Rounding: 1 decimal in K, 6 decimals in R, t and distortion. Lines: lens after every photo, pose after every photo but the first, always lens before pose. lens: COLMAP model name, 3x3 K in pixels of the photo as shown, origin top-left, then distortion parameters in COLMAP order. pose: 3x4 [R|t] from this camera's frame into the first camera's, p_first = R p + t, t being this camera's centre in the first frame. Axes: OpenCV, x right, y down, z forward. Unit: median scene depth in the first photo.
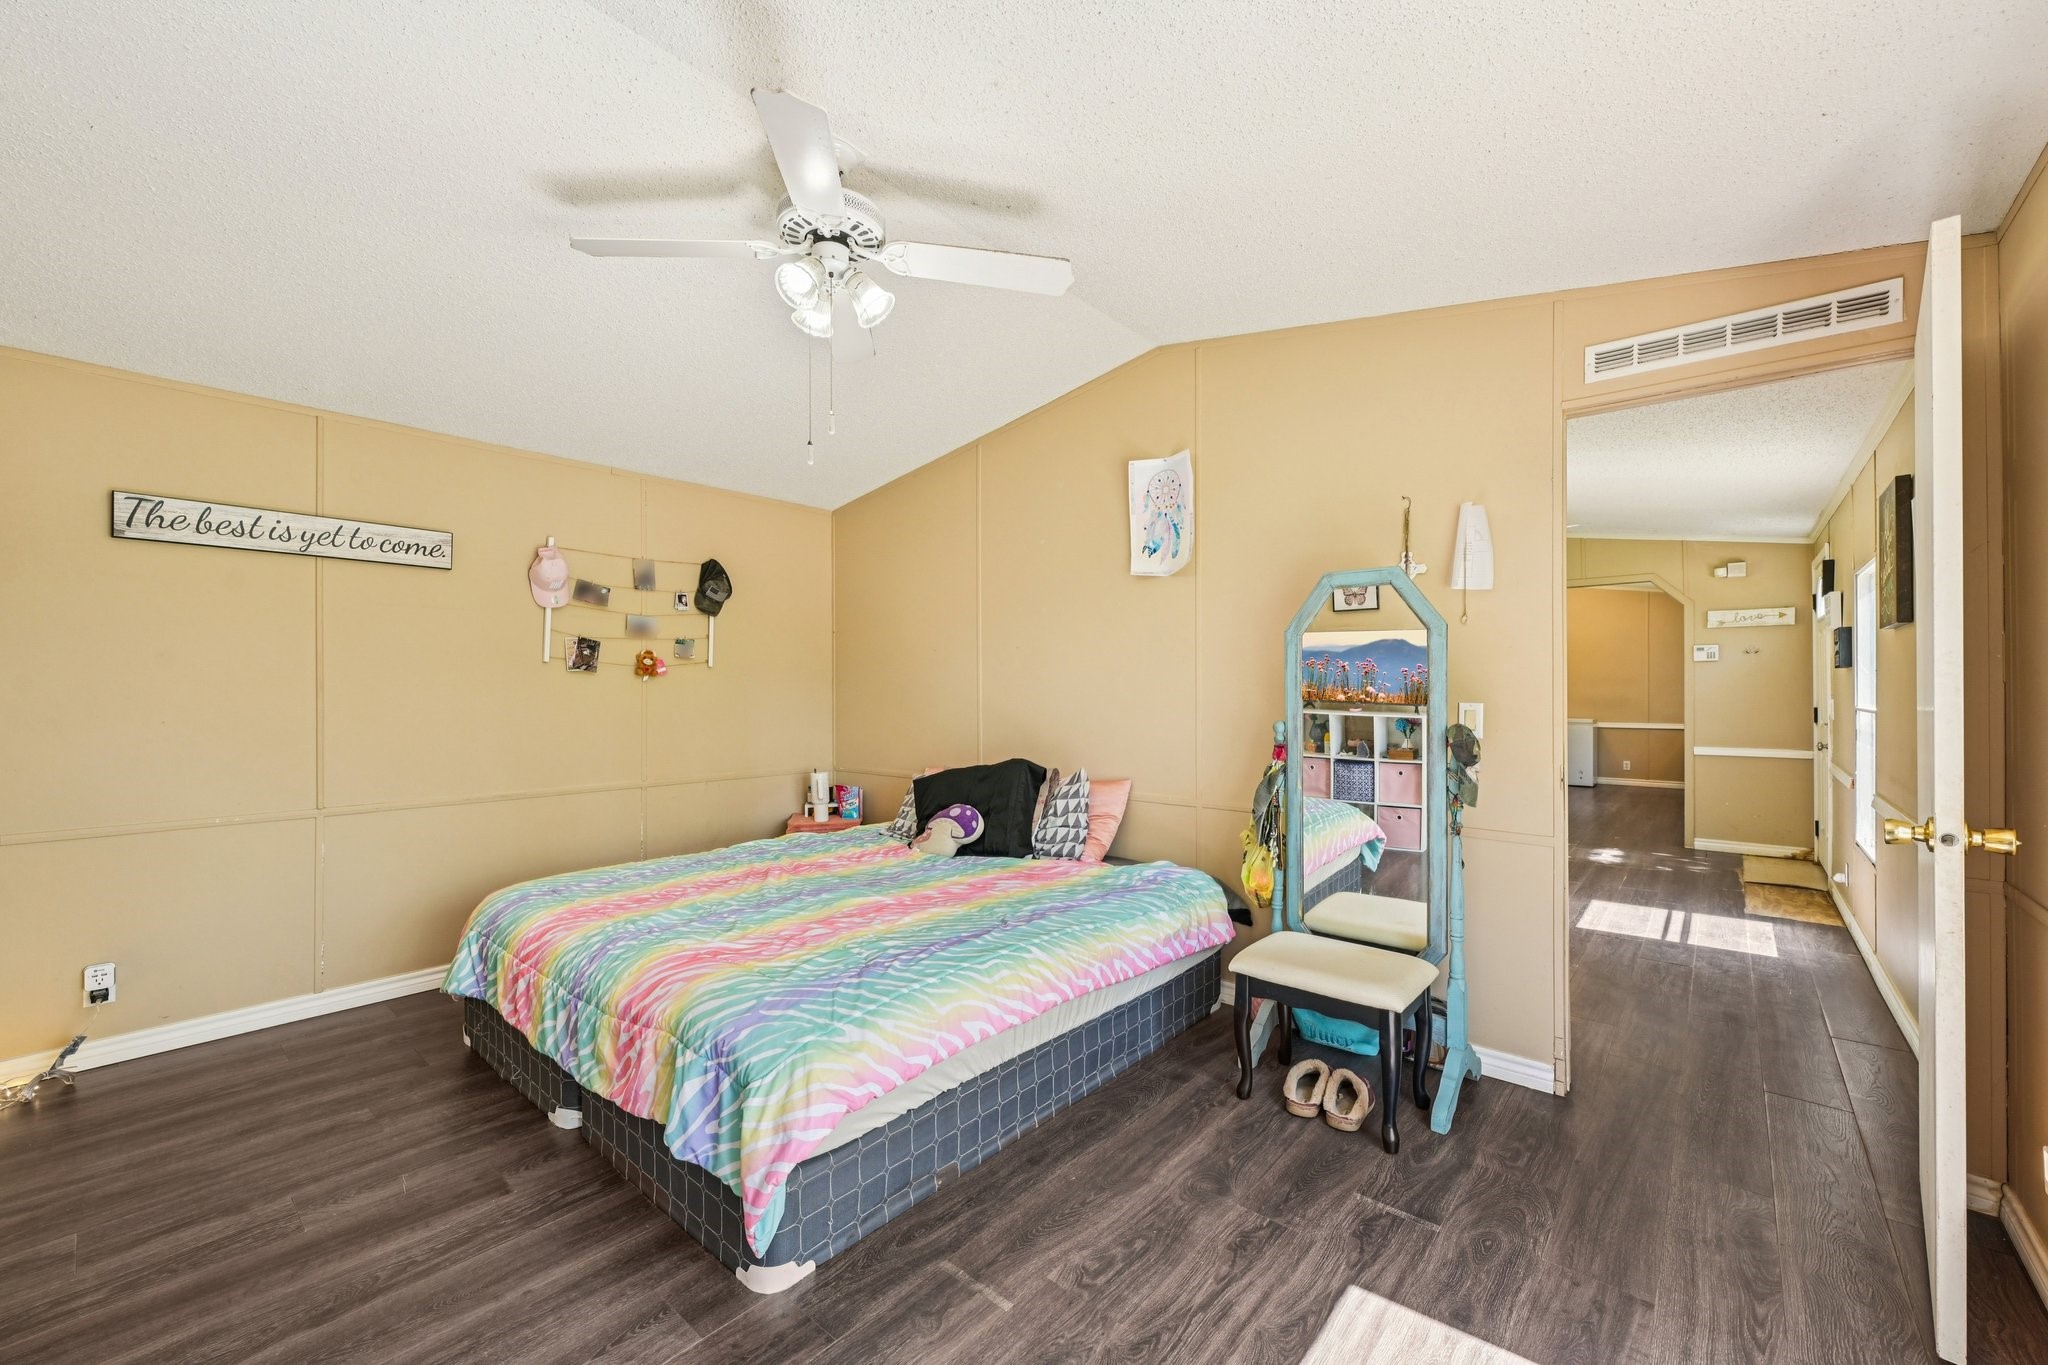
lens RADIAL K [[811.9, 0, 1016.1], [0, 811.9, 678.9], [0, 0, 1]] dist [-0.001274, 0.000507]
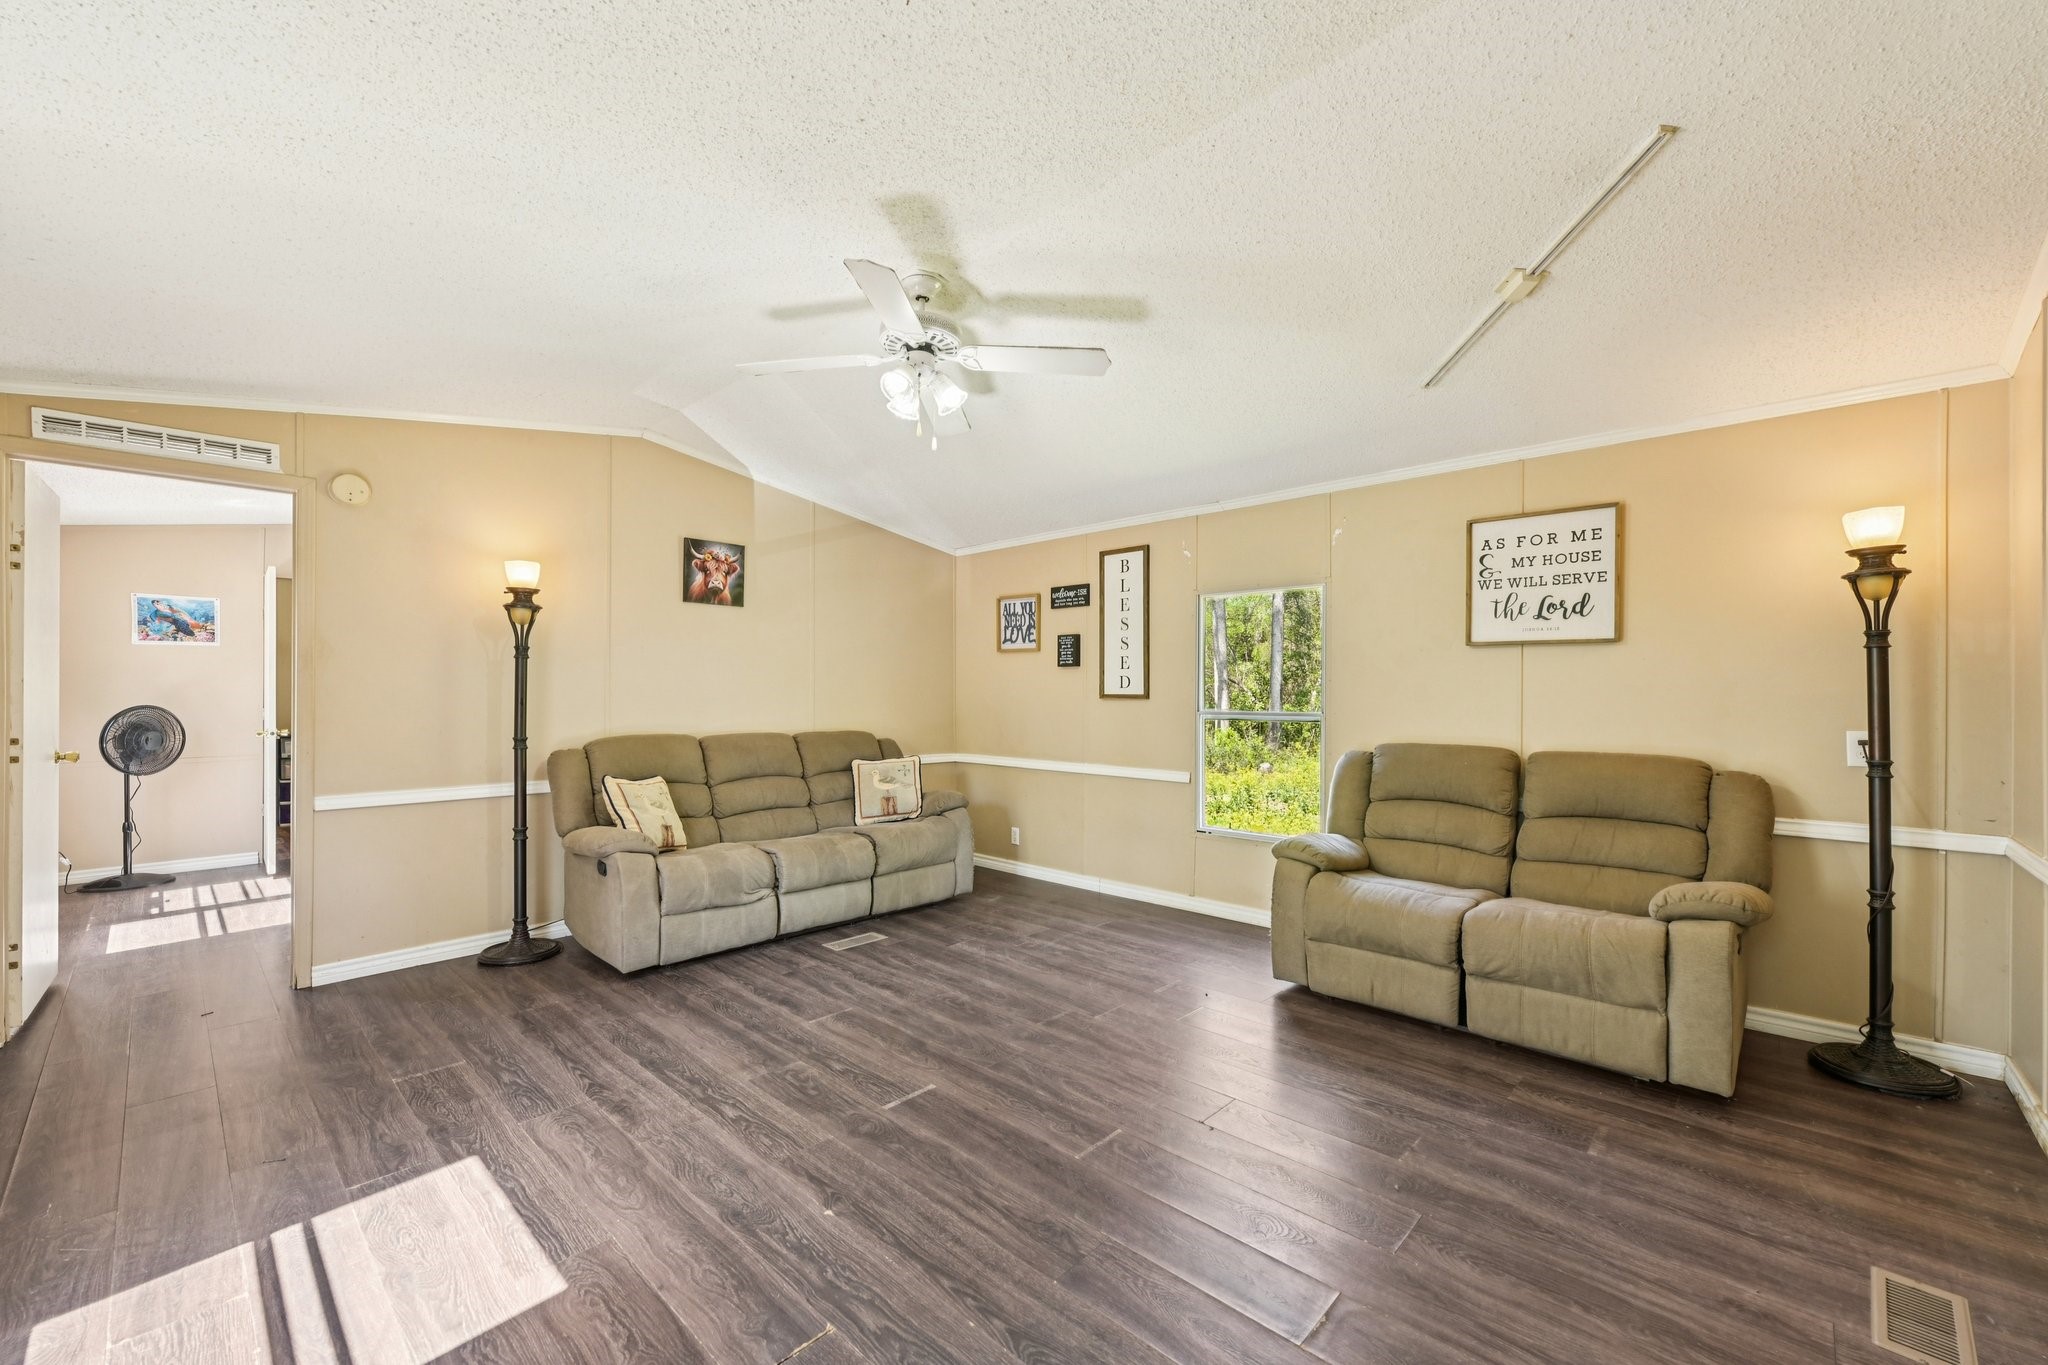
lens RADIAL K [[811.9, 0, 1015.5], [0, 811.9, 685.7], [0, 0, 1]] dist [-0.001274, 0.000507]
pose [[-0.038738, -0.012945, -0.999166, 0.868933], [0.010254, 0.999858, -0.013351, 0.011912], [0.999197, -0.010763, -0.038600, 0.989014]]
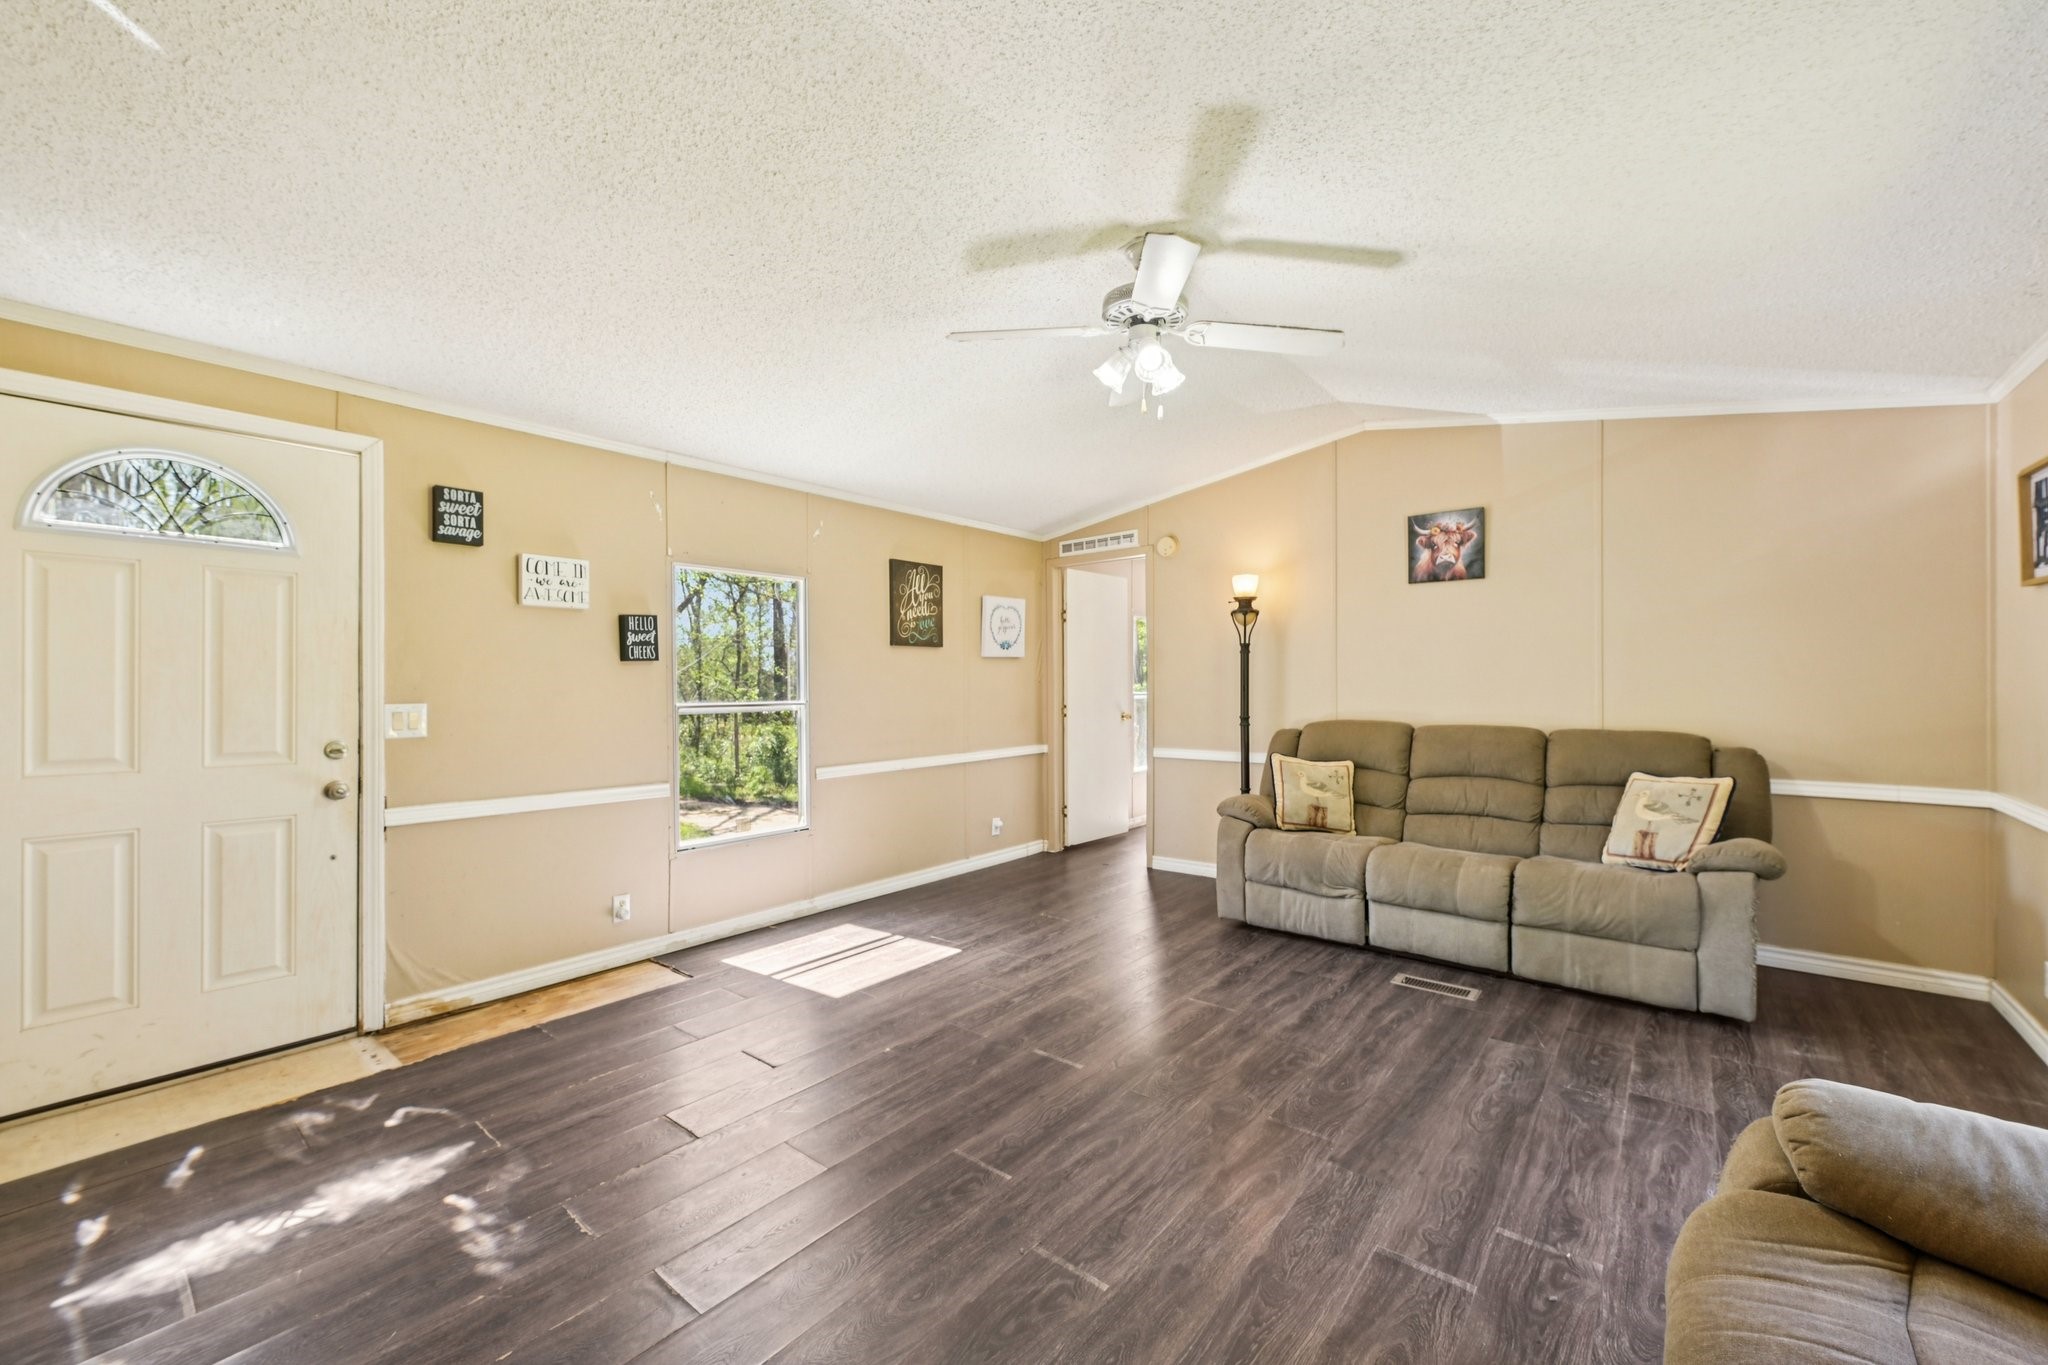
lens RADIAL K [[811.9, 0, 1040.4], [0, 811.9, 676.9], [0, 0, 1]] dist [-0.001274, 0.000507]
pose [[-0.998921, 0.005057, -0.046159, 0.469352], [0.006009, 0.999771, -0.020518, 0.016890], [0.046045, -0.020773, -0.998723, 1.375017]]
